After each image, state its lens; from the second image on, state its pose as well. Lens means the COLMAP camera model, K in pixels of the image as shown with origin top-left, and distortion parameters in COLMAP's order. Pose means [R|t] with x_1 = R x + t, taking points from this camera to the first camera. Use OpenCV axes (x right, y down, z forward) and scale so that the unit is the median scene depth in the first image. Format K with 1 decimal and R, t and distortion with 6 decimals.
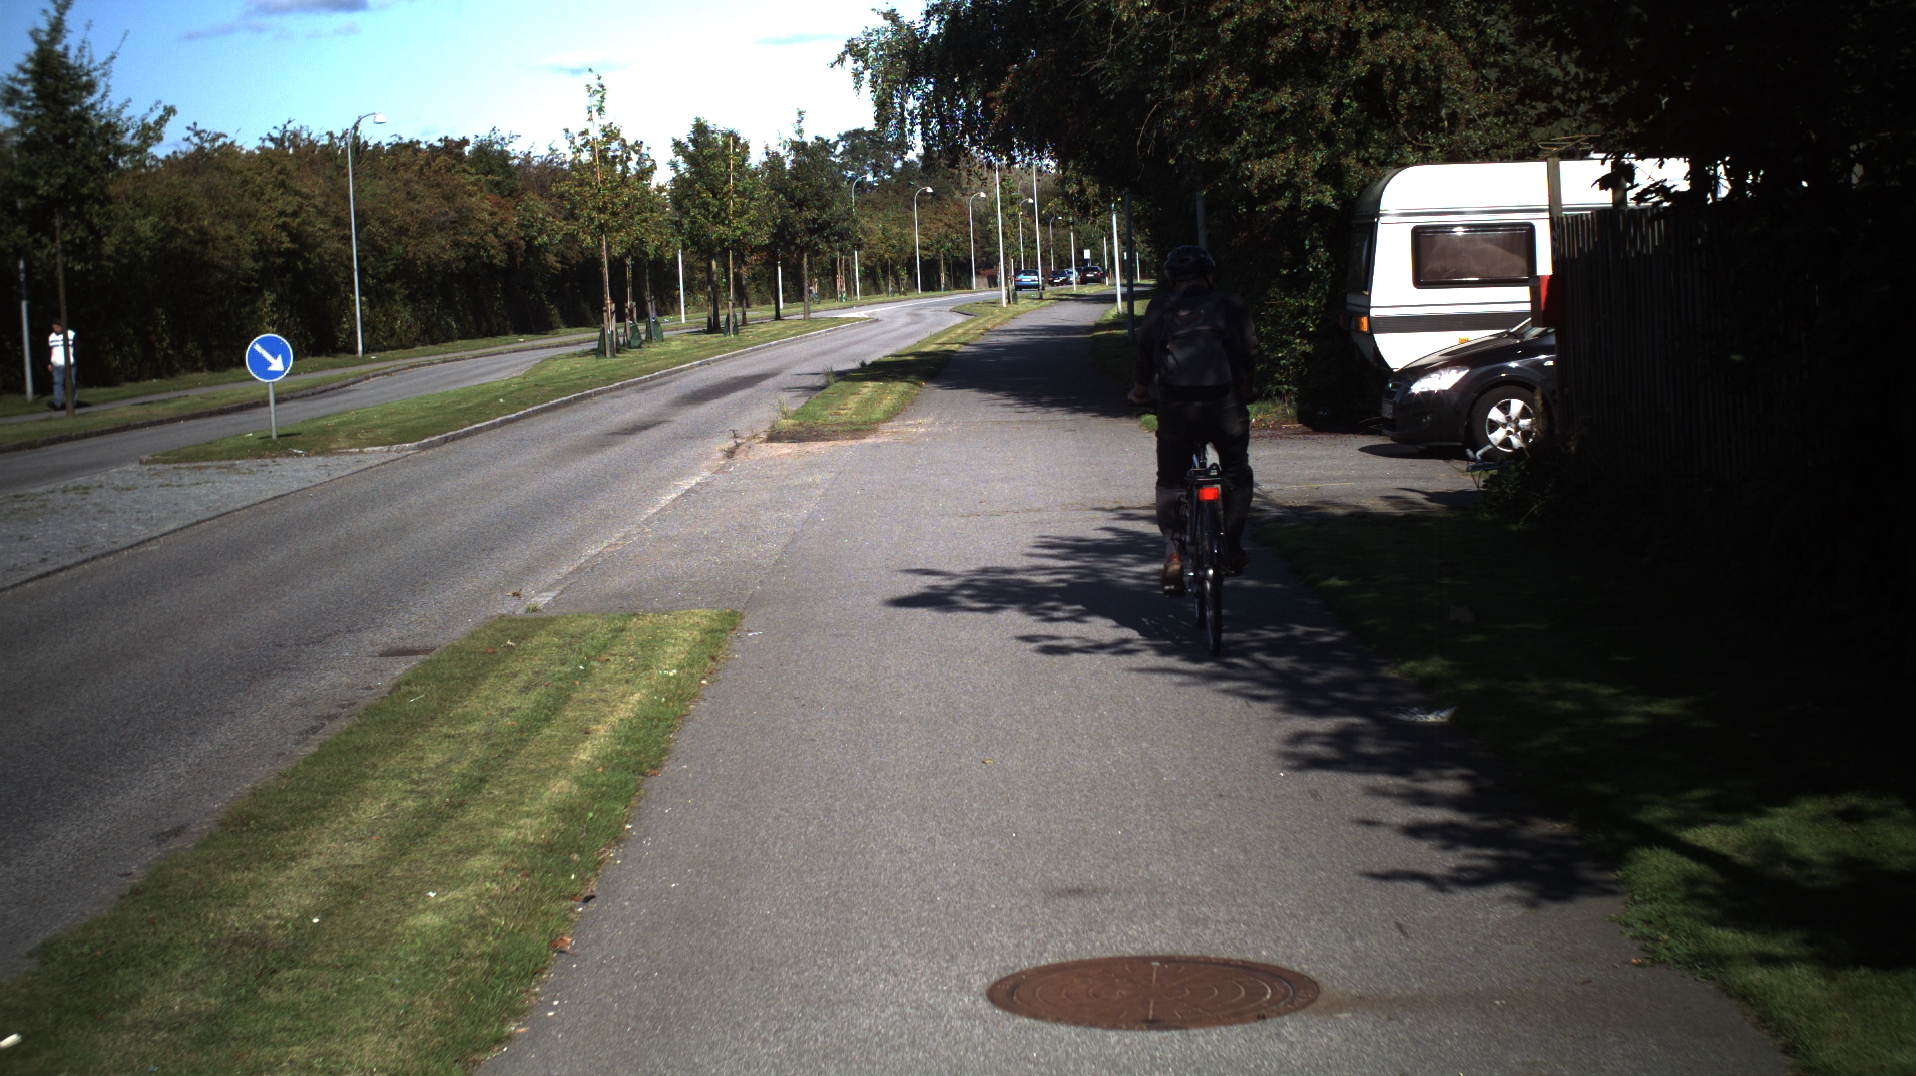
lens RADIAL K [[3609.5, 0, 958.0], [0, 3609.5, 538.0], [0, 0, 1]] dist [-0.332888, 0.433208]
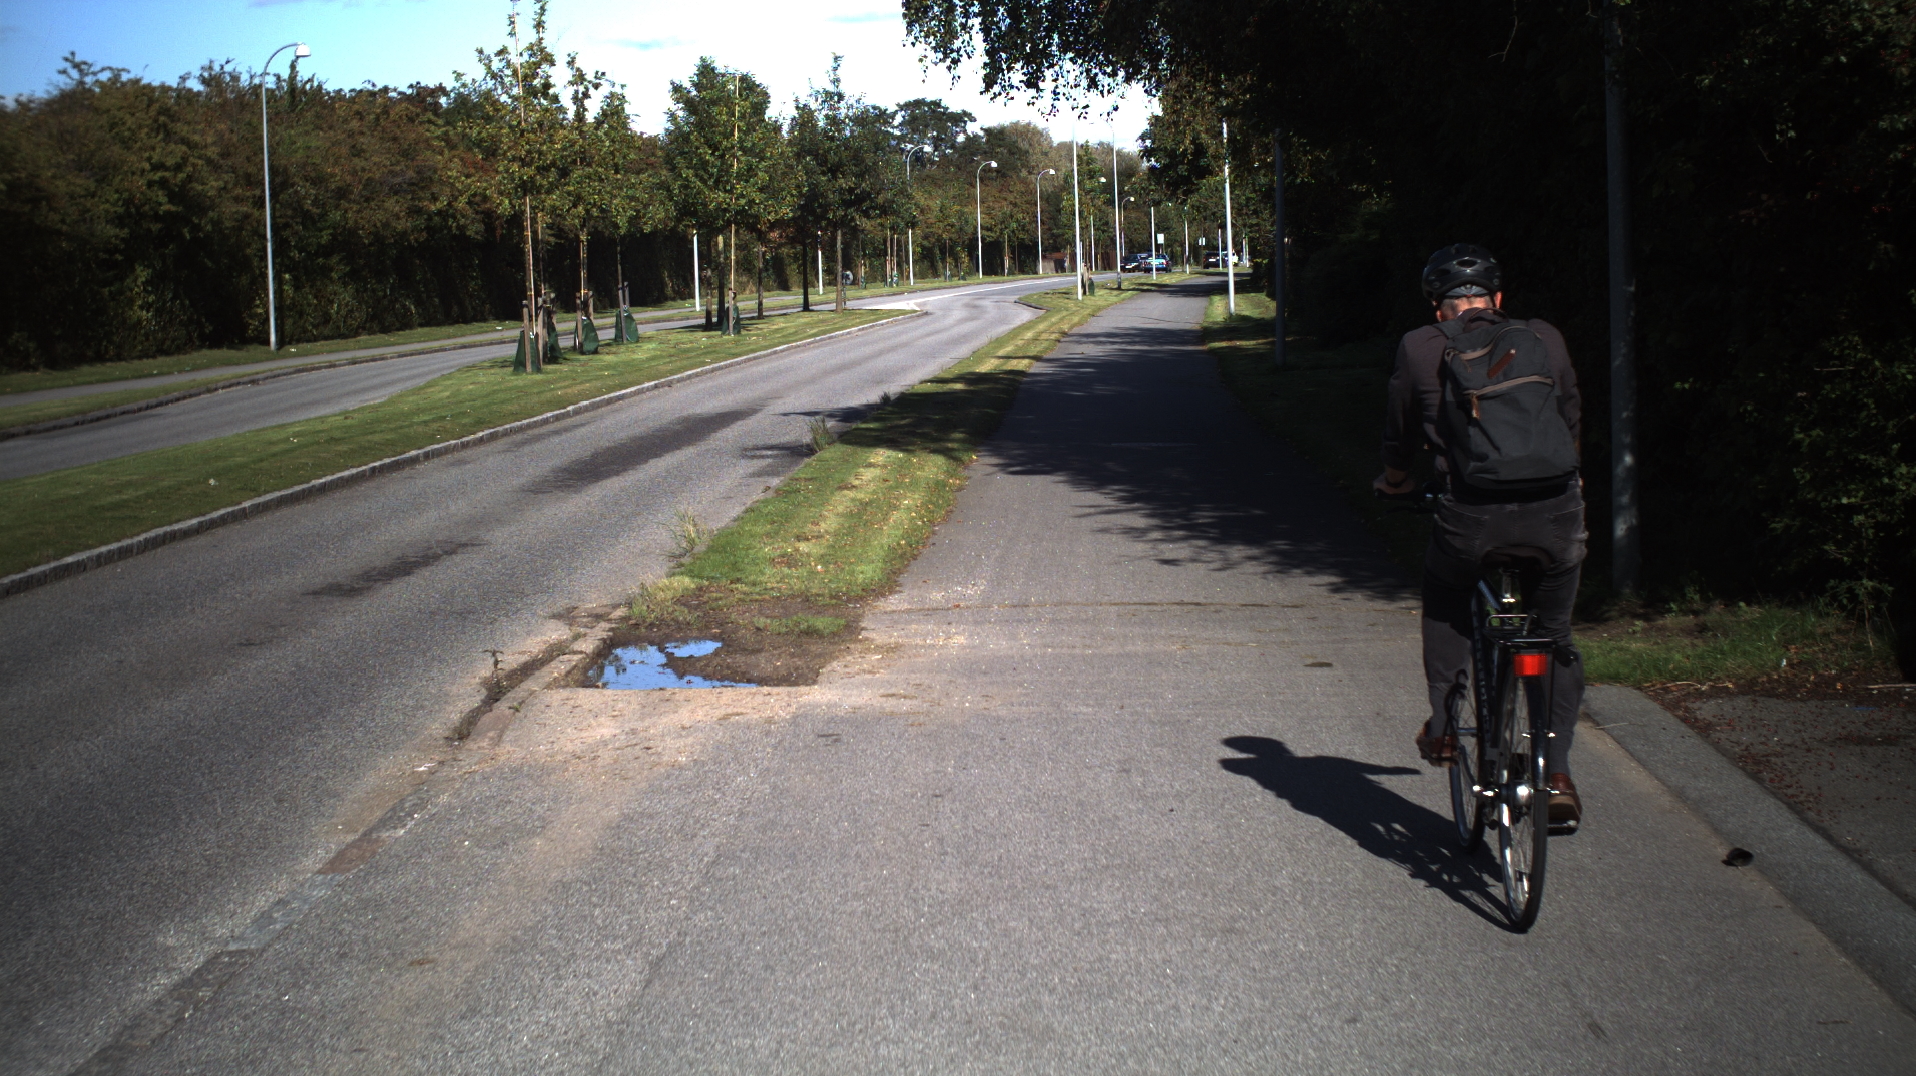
lens RADIAL K [[3609.5, 0, 958.0], [0, 3609.5, 538.0], [0, 0, 1]] dist [-0.332888, 0.433208]
pose [[0.999652, 0.021016, -0.015914, -0.001576], [-0.020933, 0.999767, 0.005338, -0.019783], [0.016023, -0.005003, 0.999859, 0.255003]]
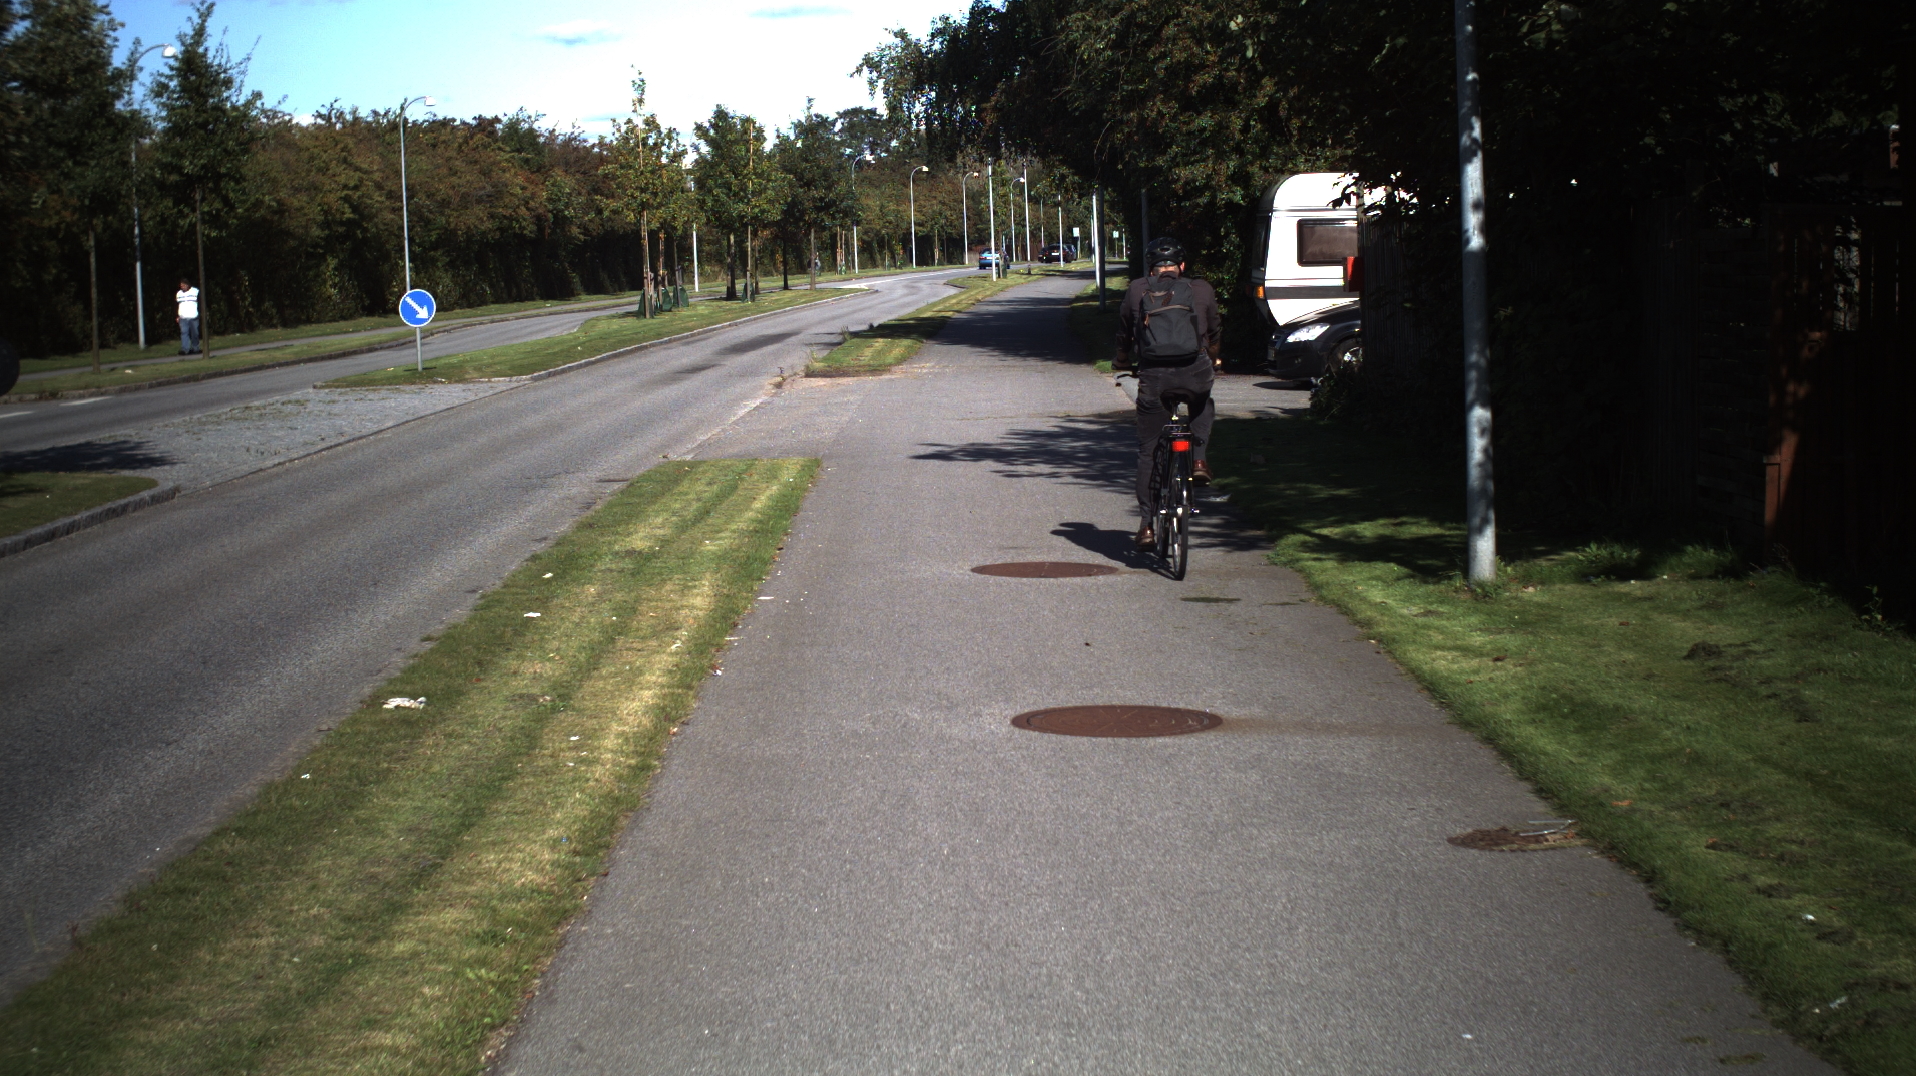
lens RADIAL K [[3609.5, 0, 958.0], [0, 3609.5, 538.0], [0, 0, 1]] dist [-0.332888, 0.433208]
pose [[0.999901, 0.013713, 0.003229, -0.000759], [-0.013734, 0.999883, 0.006749, 0.009187], [-0.003136, -0.006793, 0.999972, -0.127144]]
